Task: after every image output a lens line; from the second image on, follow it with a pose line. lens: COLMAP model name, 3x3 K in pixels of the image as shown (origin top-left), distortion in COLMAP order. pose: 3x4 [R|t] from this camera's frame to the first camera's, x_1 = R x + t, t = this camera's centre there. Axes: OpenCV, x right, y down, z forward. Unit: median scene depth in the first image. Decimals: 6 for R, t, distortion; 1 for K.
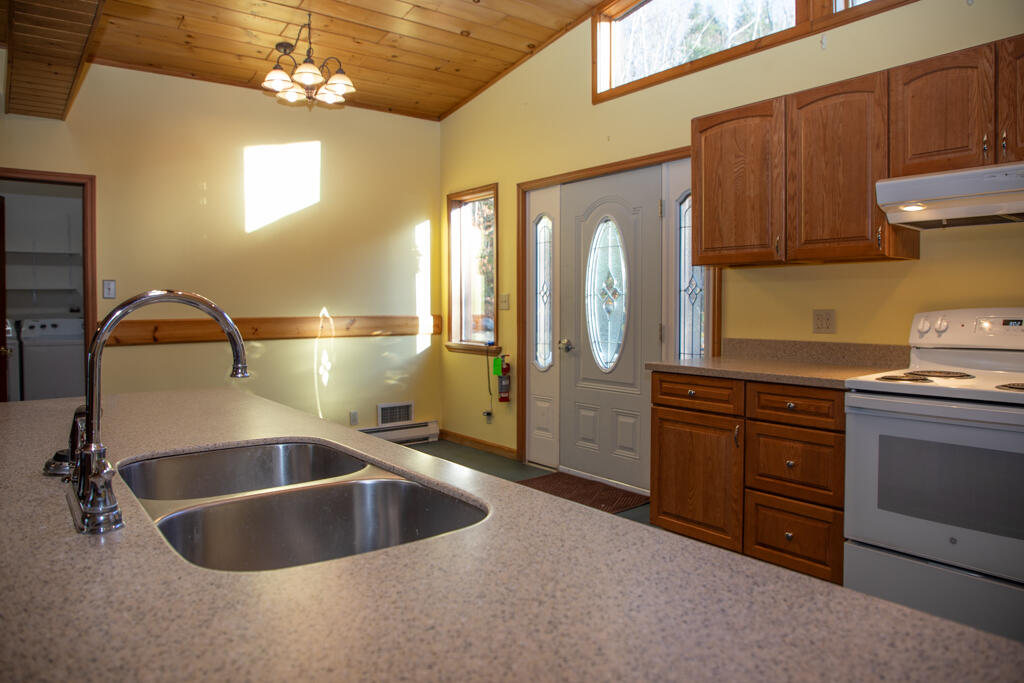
lens RADIAL K [[688.0, 0, 512.0], [0, 688.0, 315.0], [0, 0, 1]] dist [-0.000099, 0.000287]
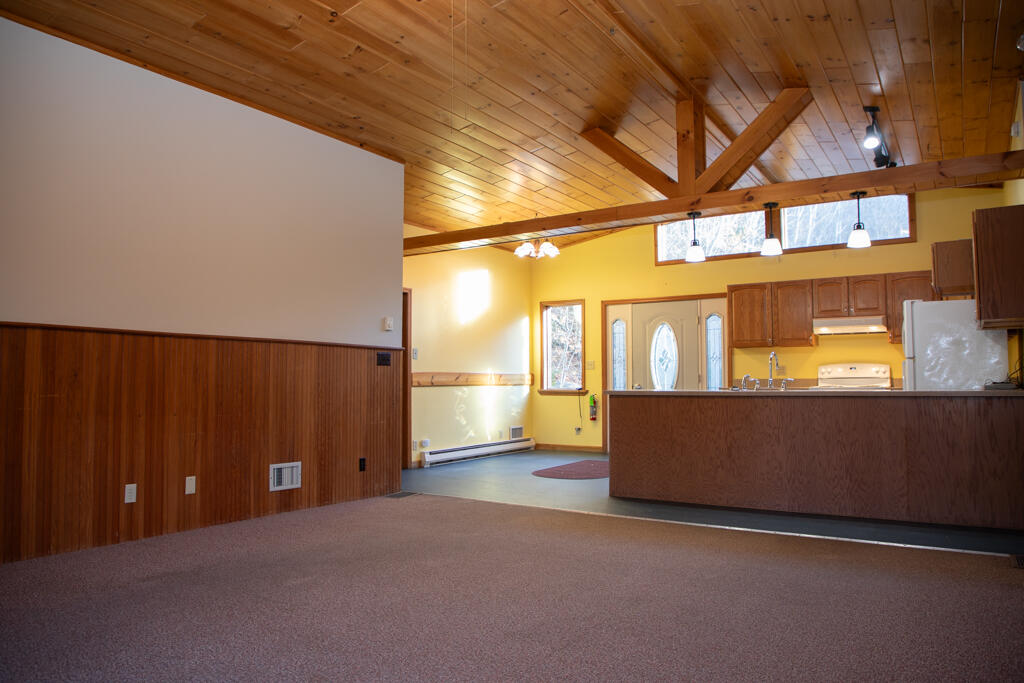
lens RADIAL K [[715.9, 0, 512.0], [0, 715.9, 341.5], [0, 0, 1]] dist [-0.004324, 0.003102]
pose [[0.942116, 0.018872, 0.334756, -0.879692], [0.005829, 0.997342, -0.072631, 0.057574], [-0.335237, 0.070378, 0.939502, -0.733602]]
